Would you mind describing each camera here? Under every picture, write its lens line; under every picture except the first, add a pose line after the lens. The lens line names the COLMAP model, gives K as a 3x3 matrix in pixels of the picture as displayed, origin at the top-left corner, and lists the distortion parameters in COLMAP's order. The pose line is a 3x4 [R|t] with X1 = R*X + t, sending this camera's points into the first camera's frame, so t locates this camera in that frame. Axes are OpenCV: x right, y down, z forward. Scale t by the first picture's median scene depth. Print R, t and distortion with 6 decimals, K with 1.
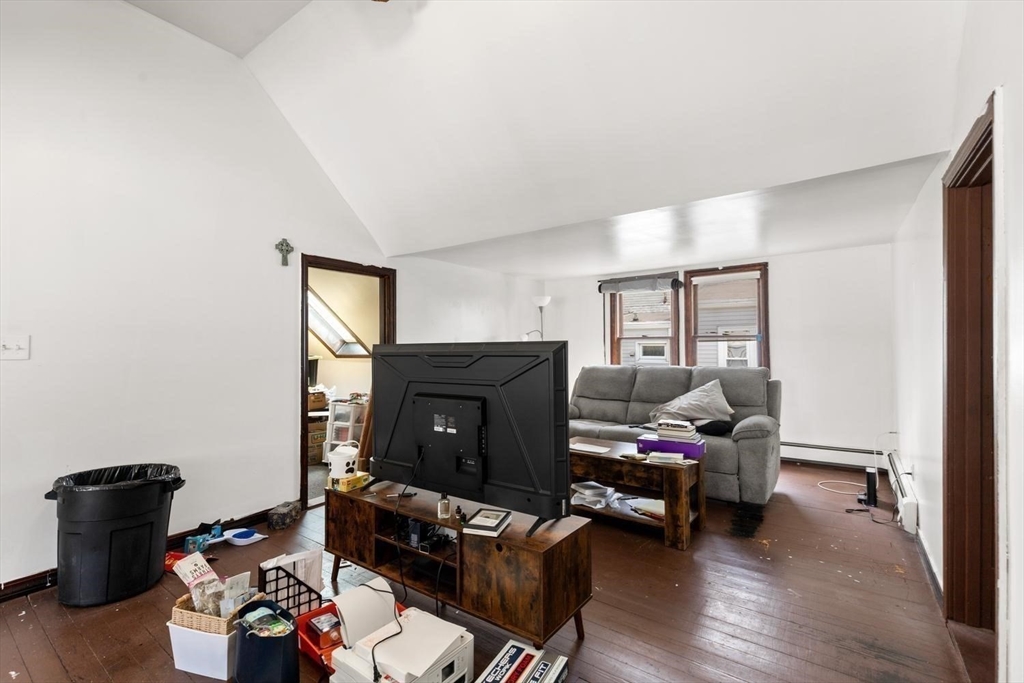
lens RADIAL K [[472.3, 0, 512.9], [0, 472.3, 344.7], [0, 0, 1]] dist [0.021901, 0.000090]
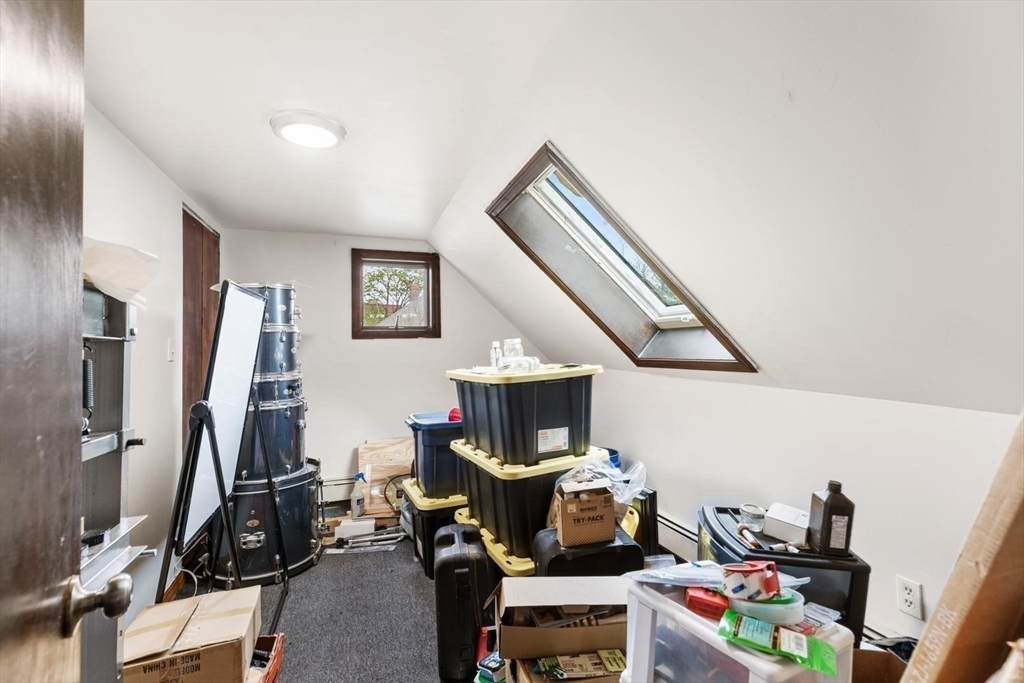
lens RADIAL K [[472.3, 0, 512.5], [0, 472.3, 340.8], [0, 0, 1]] dist [0.021901, 0.000090]
pose [[0.830677, -0.010261, -0.556660, -0.251645], [0.013113, 0.999913, 0.001137, 0.004162], [0.556600, -0.008244, 0.830739, 0.642916]]
